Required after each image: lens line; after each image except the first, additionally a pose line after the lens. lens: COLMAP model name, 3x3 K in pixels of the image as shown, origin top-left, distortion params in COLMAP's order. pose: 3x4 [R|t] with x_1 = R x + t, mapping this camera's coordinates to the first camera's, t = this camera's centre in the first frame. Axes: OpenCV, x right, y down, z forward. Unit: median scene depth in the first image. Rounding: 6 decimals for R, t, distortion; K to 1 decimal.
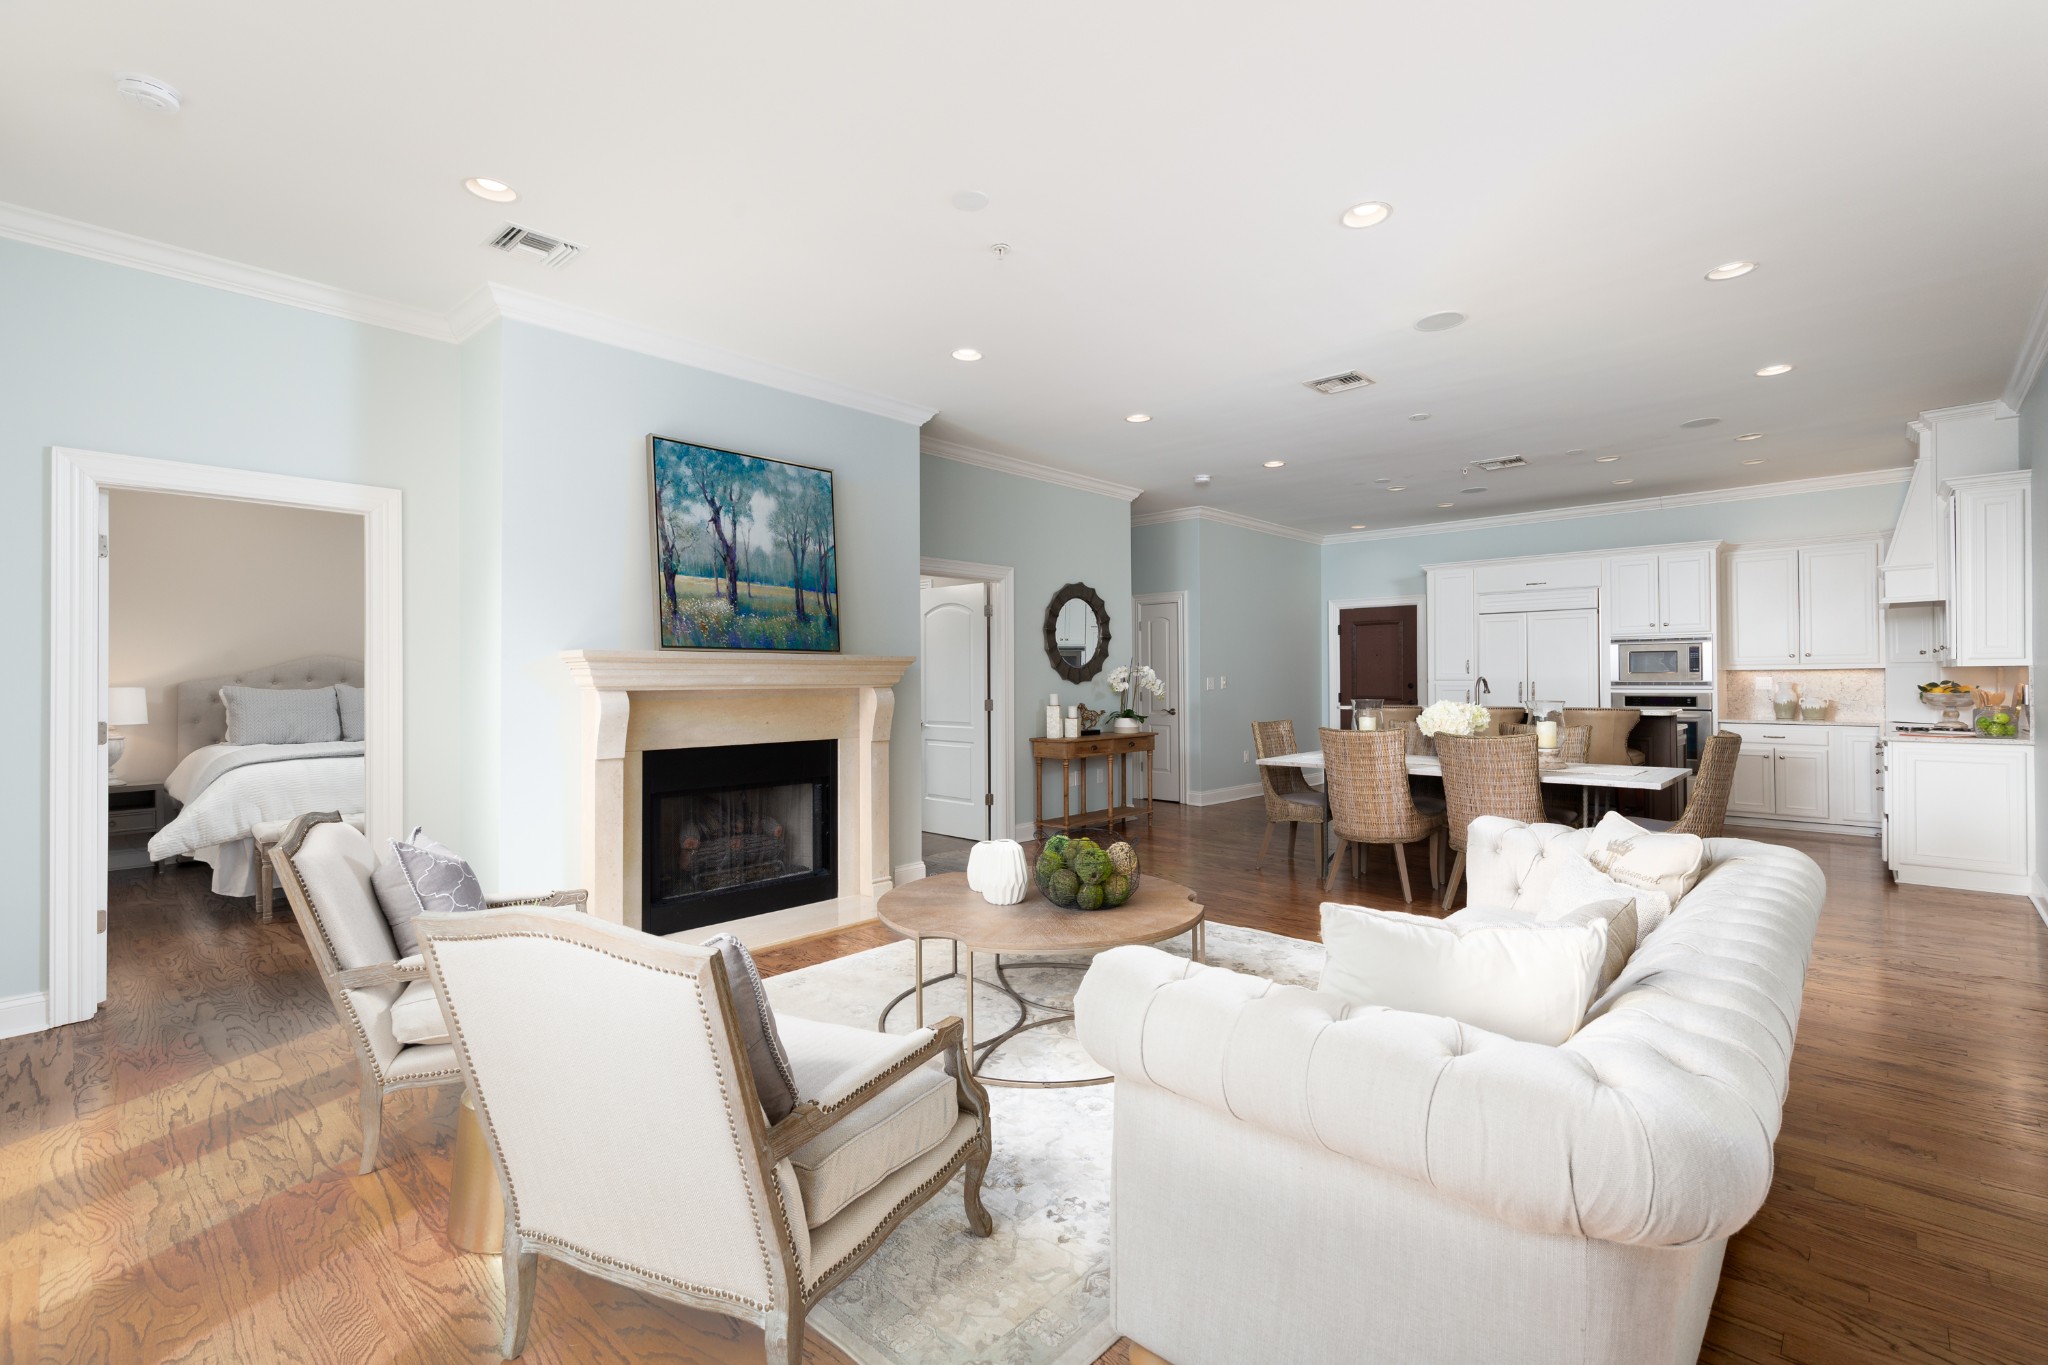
lens RADIAL K [[914.7, 0, 1029.8], [0, 914.7, 676.7], [0, 0, 1]] dist [0.005319, -0.000722]
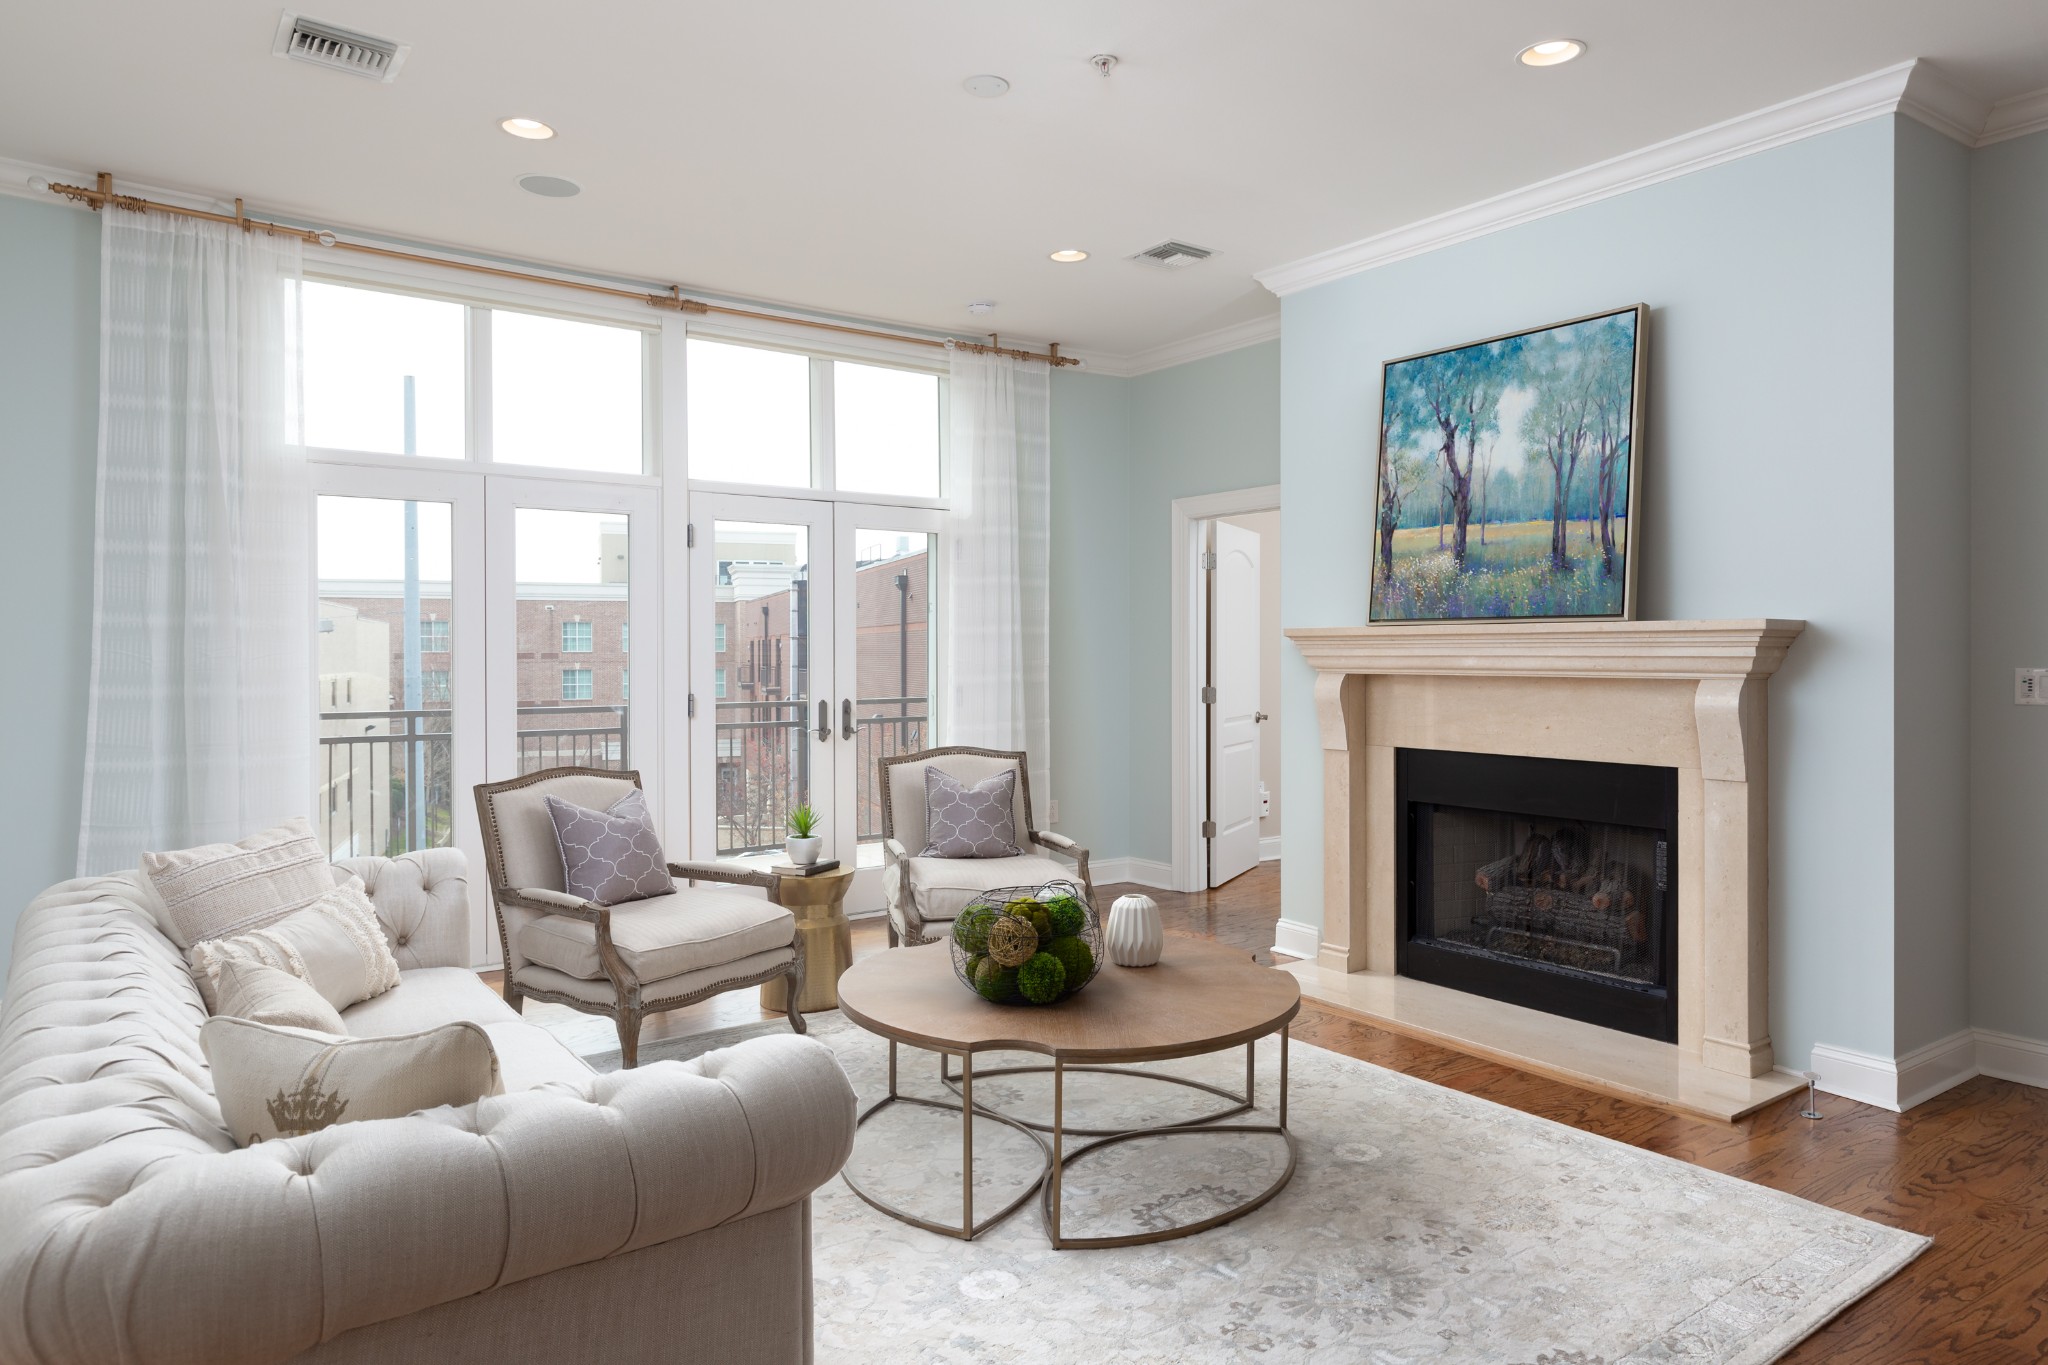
lens RADIAL K [[1260.7, 0, 1031.9], [0, 1260.7, 668.7], [0, 0, 1]] dist [0.006396, 0.000716]
pose [[-0.187557, 0.018679, -0.982076, 0.700698], [0.006567, 0.999821, 0.017762, -0.011175], [0.982232, -0.003118, -0.187646, 0.829075]]
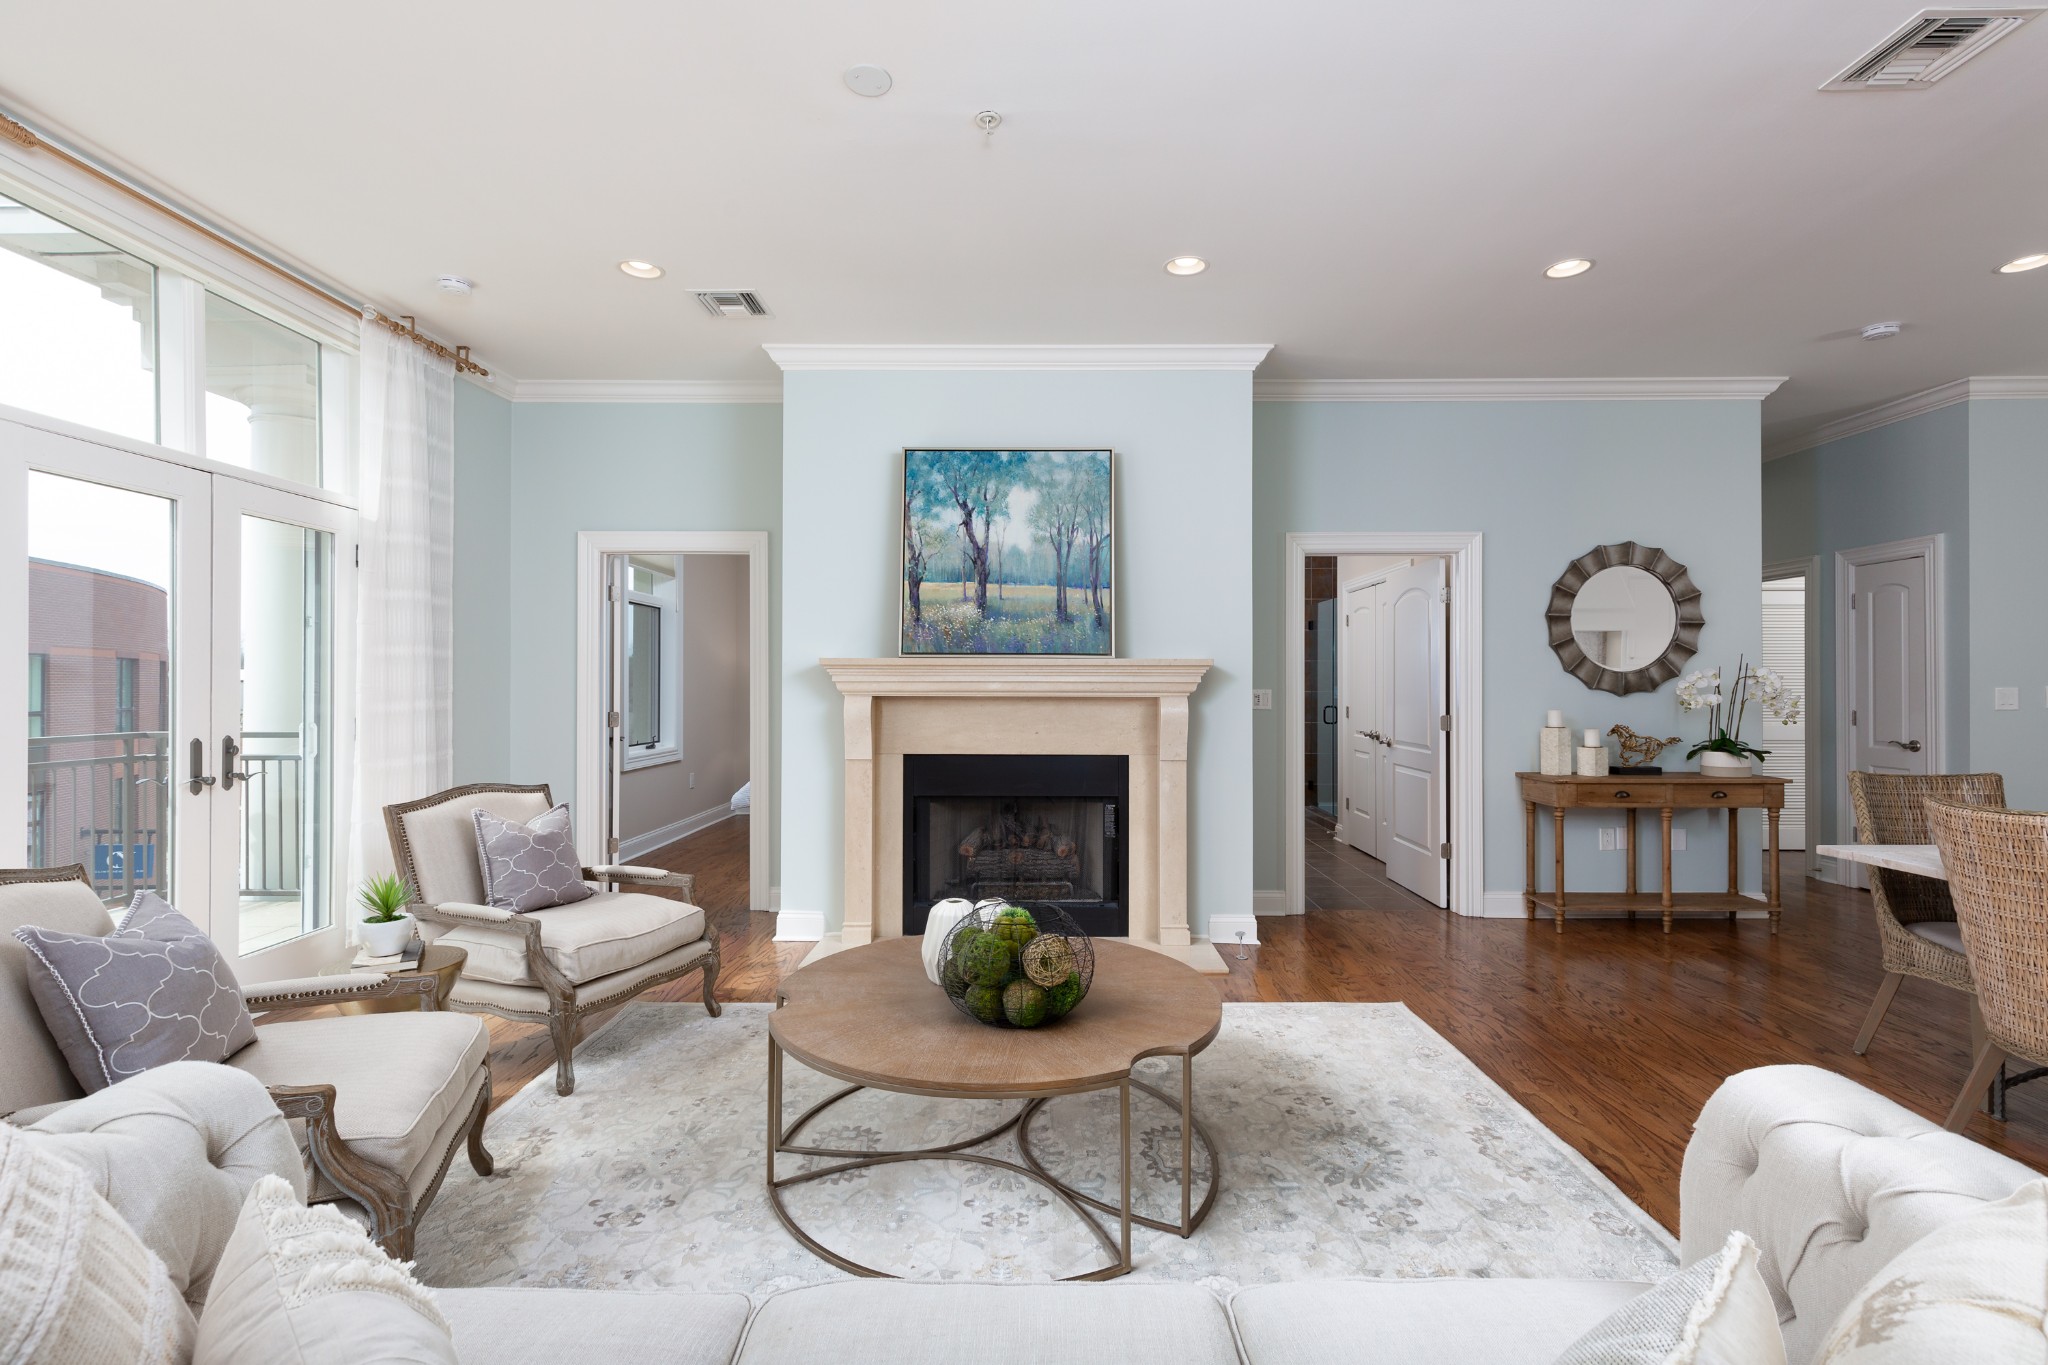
lens RADIAL K [[914.7, 0, 1029.0], [0, 914.7, 690.2], [0, 0, 1]] dist [0.005319, -0.000722]
pose [[0.668716, 0.011521, -0.743429, 0.412951], [-0.003263, 0.999916, 0.012561, -0.004978], [0.743511, -0.005974, 0.668697, 0.381693]]
